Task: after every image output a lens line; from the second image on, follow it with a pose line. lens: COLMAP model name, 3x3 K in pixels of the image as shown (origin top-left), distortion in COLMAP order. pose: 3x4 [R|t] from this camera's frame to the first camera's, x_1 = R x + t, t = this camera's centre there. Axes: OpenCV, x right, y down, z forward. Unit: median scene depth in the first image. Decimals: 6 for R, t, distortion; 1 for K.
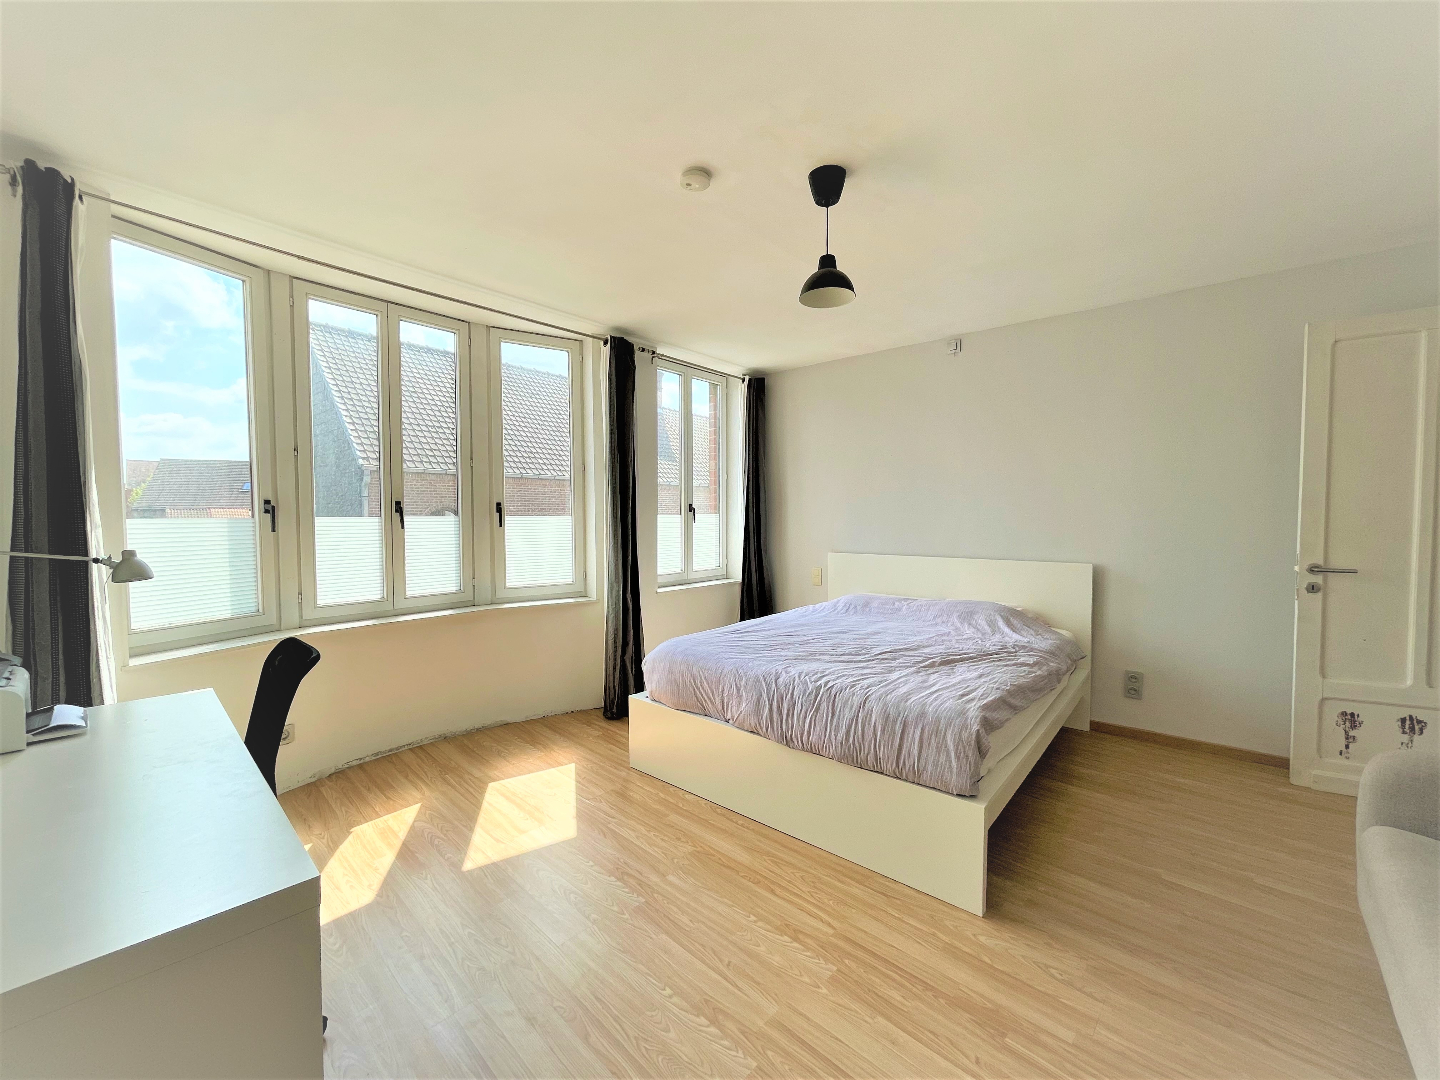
lens RADIAL K [[580.9, 0, 713.5], [0, 580.9, 540.4], [0, 0, 1]] dist [-0.003320, -0.000056]
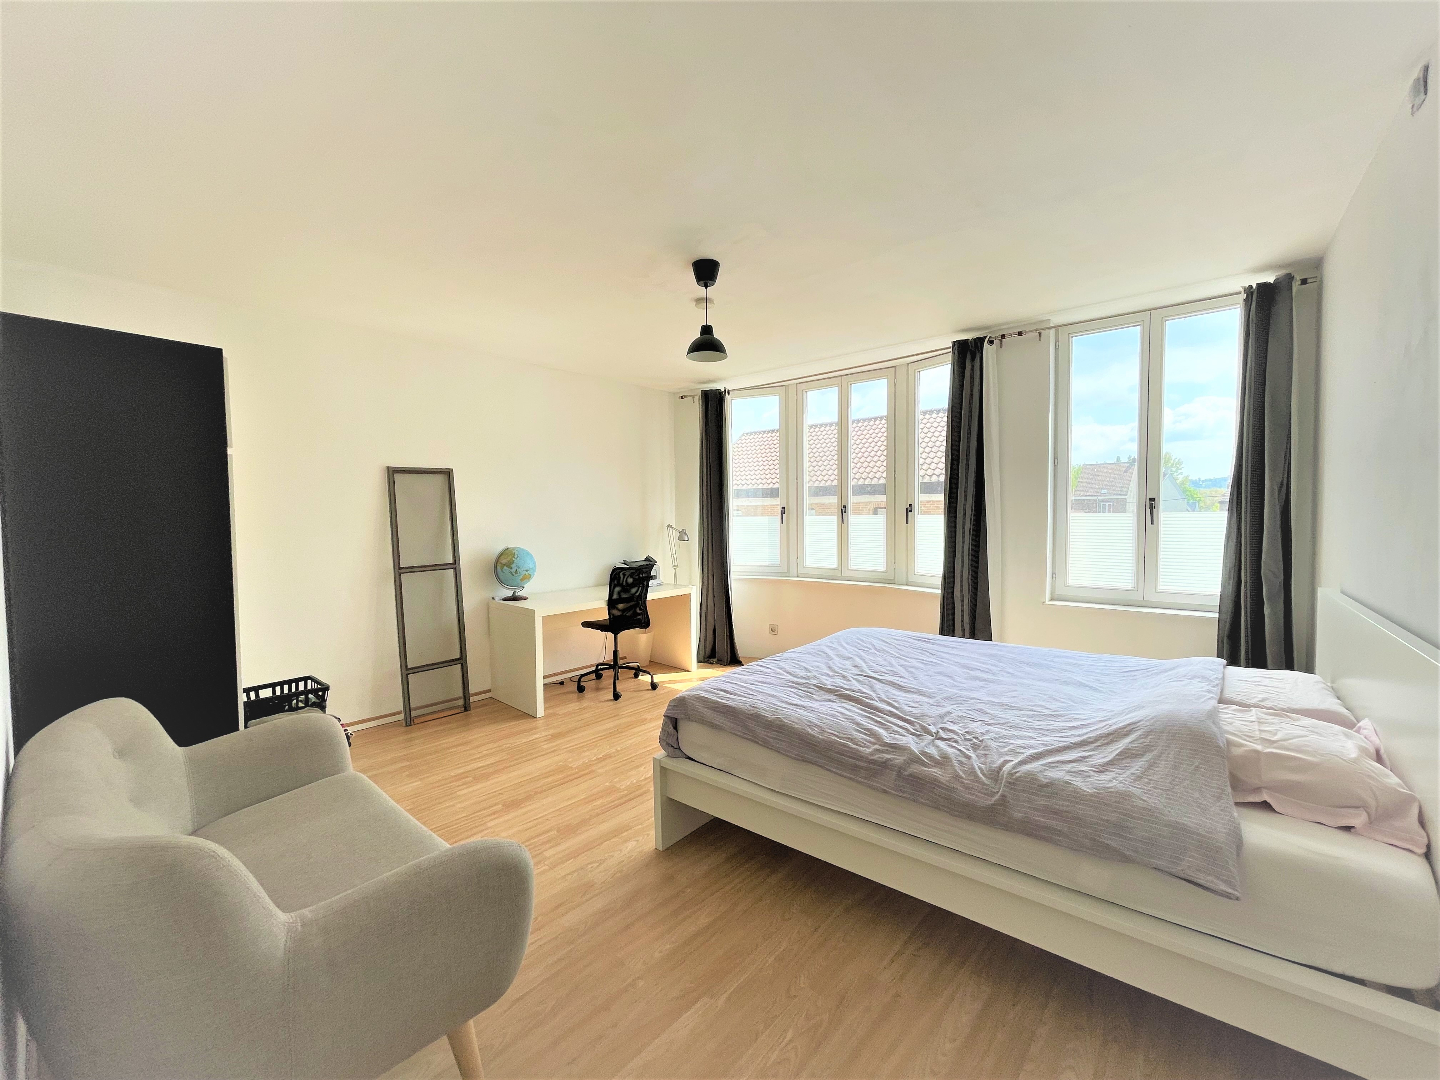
lens RADIAL K [[580.9, 0, 713.5], [0, 580.9, 540.4], [0, 0, 1]] dist [-0.003320, -0.000056]
pose [[0.030028, 0.050315, -0.998282, 1.124497], [-0.033927, 0.998208, 0.049291, -0.045120], [0.998973, 0.032389, 0.031681, 0.716276]]
